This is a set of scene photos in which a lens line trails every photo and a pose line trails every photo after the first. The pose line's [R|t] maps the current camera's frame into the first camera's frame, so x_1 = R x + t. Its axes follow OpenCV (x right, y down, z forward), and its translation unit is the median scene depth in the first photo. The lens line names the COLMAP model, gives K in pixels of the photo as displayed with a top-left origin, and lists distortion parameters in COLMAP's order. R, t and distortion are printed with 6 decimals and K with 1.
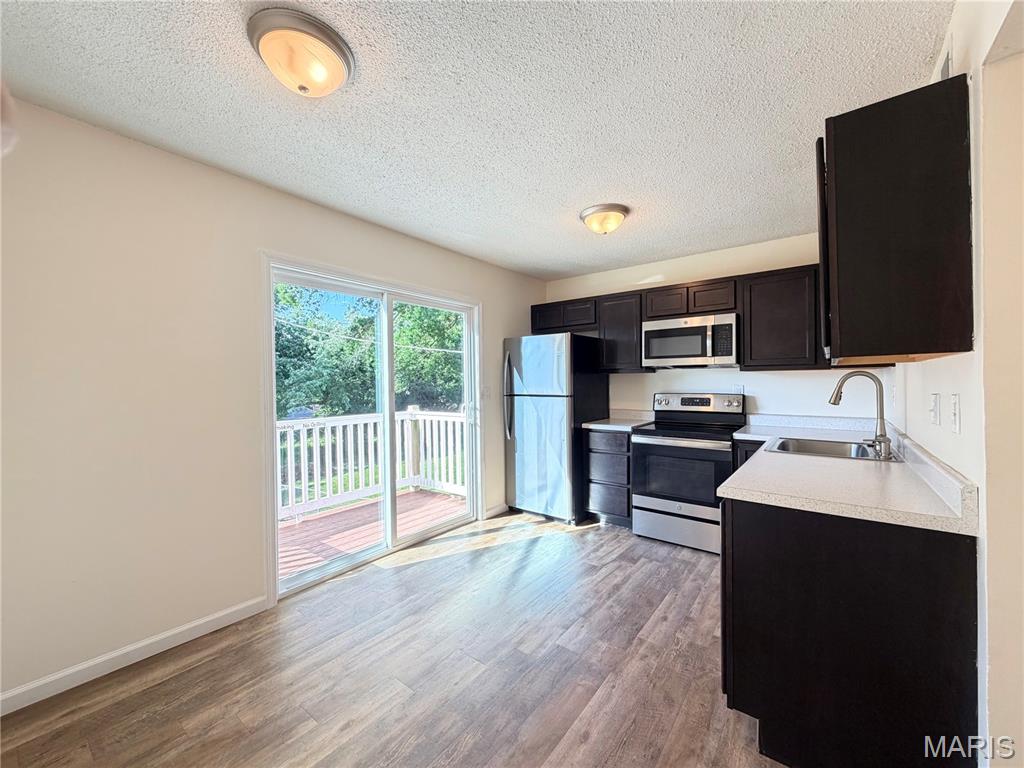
lens RADIAL K [[408.4, 0, 511.0], [0, 408.4, 383.1], [0, 0, 1]] dist [-0.000152, 0.000145]
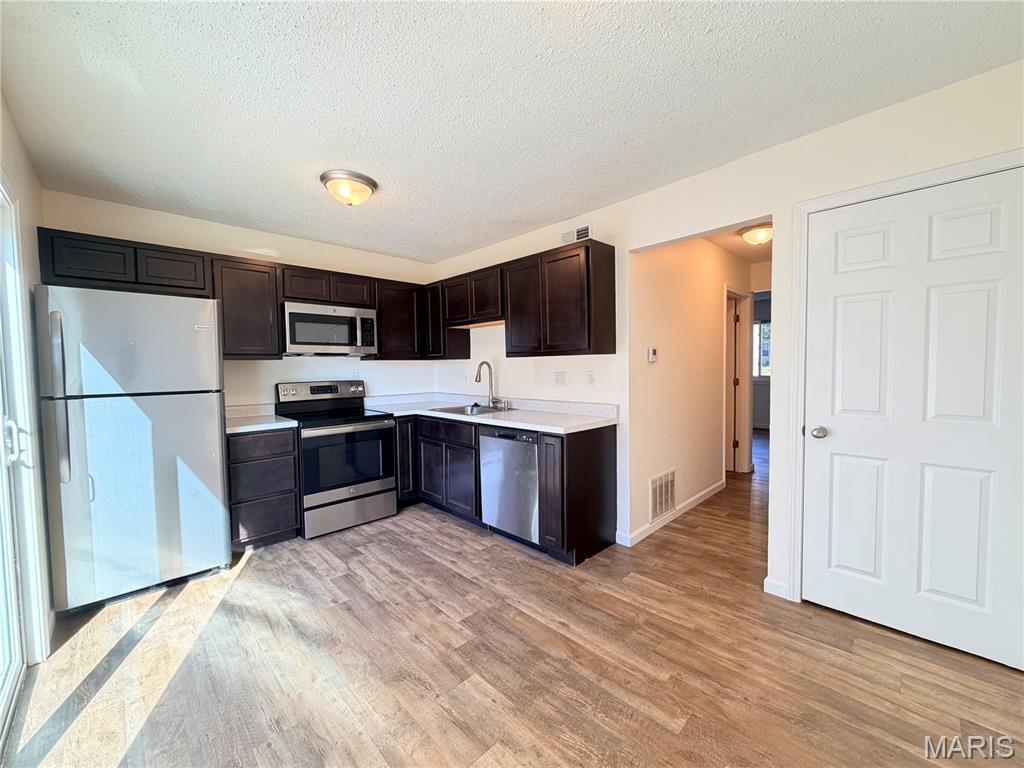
lens RADIAL K [[408.4, 0, 511.0], [0, 408.4, 383.1], [0, 0, 1]] dist [-0.000152, 0.000145]
pose [[0.135750, -0.036799, 0.990059, -0.555821], [0.017939, 0.999237, 0.034680, 0.003369], [-0.990581, 0.013053, 0.136307, 0.464306]]
